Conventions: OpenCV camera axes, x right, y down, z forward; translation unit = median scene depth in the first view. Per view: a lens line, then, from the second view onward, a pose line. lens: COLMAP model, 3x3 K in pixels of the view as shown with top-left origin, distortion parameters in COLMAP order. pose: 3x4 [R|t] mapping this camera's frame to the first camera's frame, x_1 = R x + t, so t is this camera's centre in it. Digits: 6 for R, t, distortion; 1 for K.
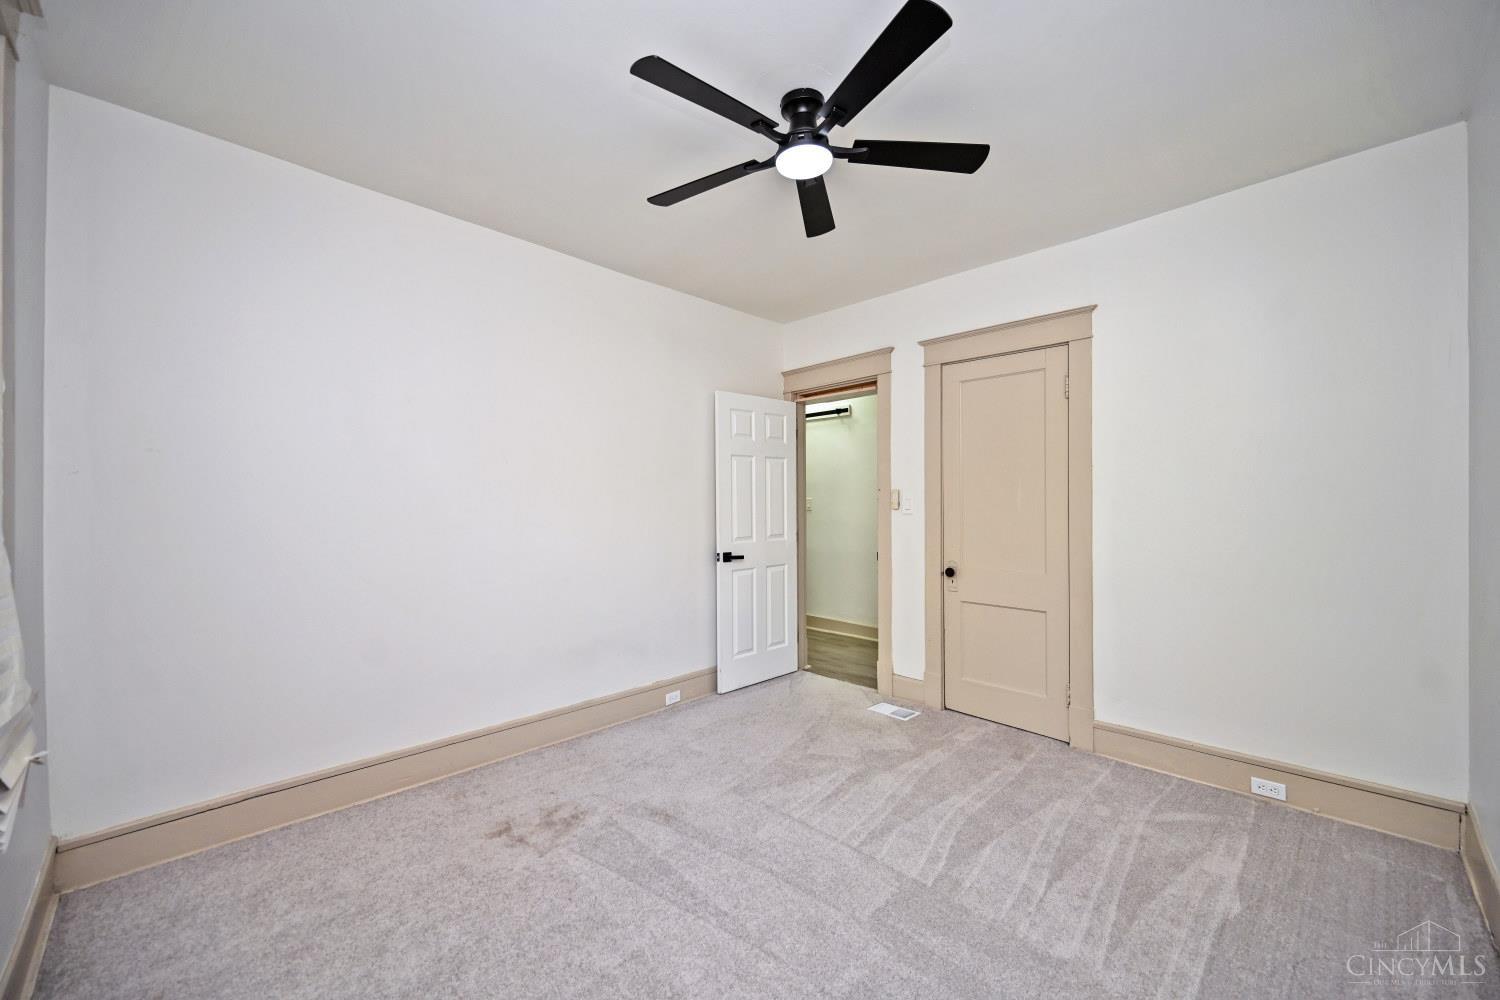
lens RADIAL K [[592.8, 0, 747.9], [0, 592.8, 499.0], [0, 0, 1]] dist [-0.000054, -0.000786]
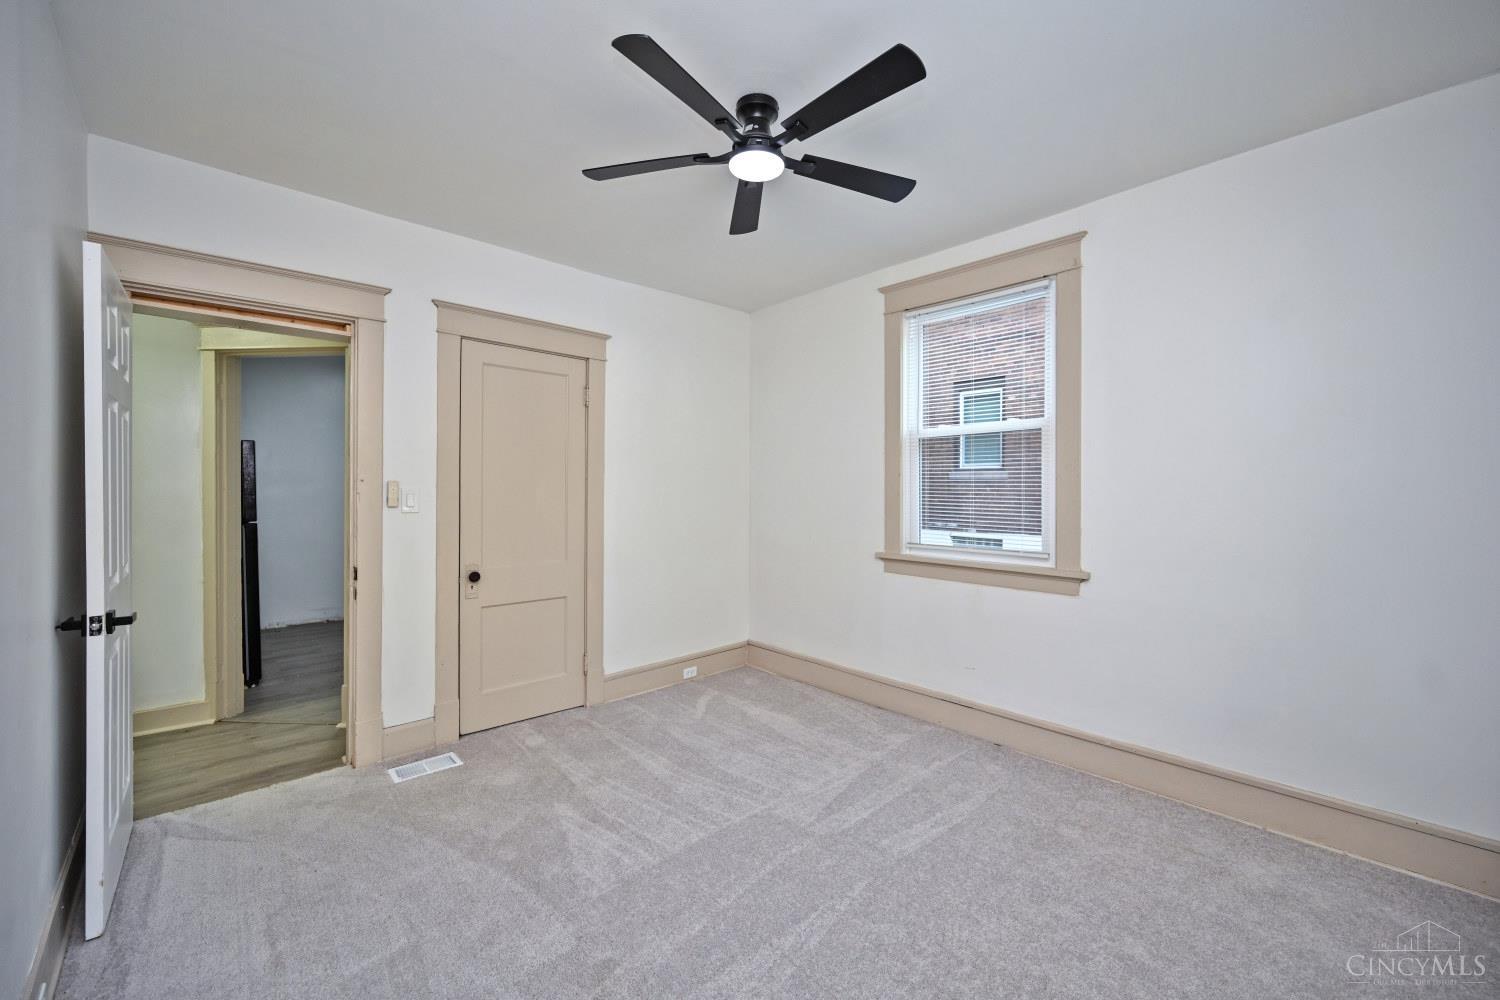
lens RADIAL K [[592.8, 0, 761.2], [0, 592.8, 495.8], [0, 0, 1]] dist [-0.000054, -0.000786]
pose [[0.011112, -0.004050, 0.999930, -0.595453], [-0.006426, 0.999971, 0.004122, -0.003804], [-0.999918, -0.006471, 0.011086, 0.628462]]
